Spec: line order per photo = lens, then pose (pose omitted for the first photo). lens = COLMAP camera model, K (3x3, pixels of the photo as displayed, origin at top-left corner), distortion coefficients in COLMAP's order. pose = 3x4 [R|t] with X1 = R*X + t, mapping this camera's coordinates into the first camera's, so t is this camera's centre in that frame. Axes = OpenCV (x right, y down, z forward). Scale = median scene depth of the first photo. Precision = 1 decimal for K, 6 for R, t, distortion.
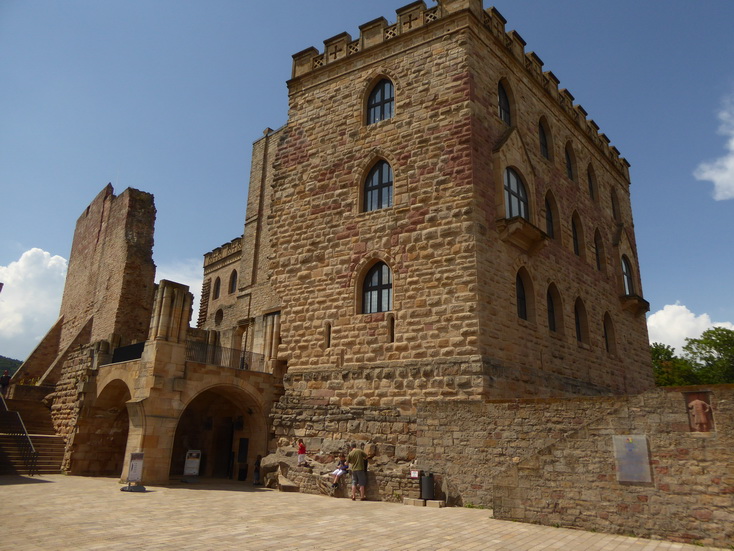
lens RADIAL K [[516.0, 0, 367.0], [0, 516.0, 275.5], [0, 0, 1]] dist [-0.007015, 0.000340]
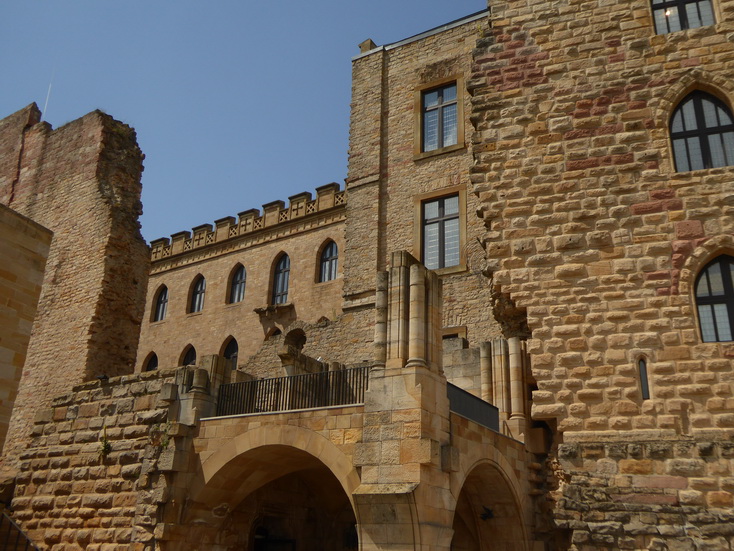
lens RADIAL K [[702.7, 0, 367.0], [0, 702.7, 275.5], [0, 0, 1]] dist [0.036339, -0.009713]
pose [[0.975275, 0.077733, 0.206872, -0.507130], [-0.064997, 0.995588, -0.067674, 0.072662], [-0.211220, 0.052555, 0.976025, 0.286790]]
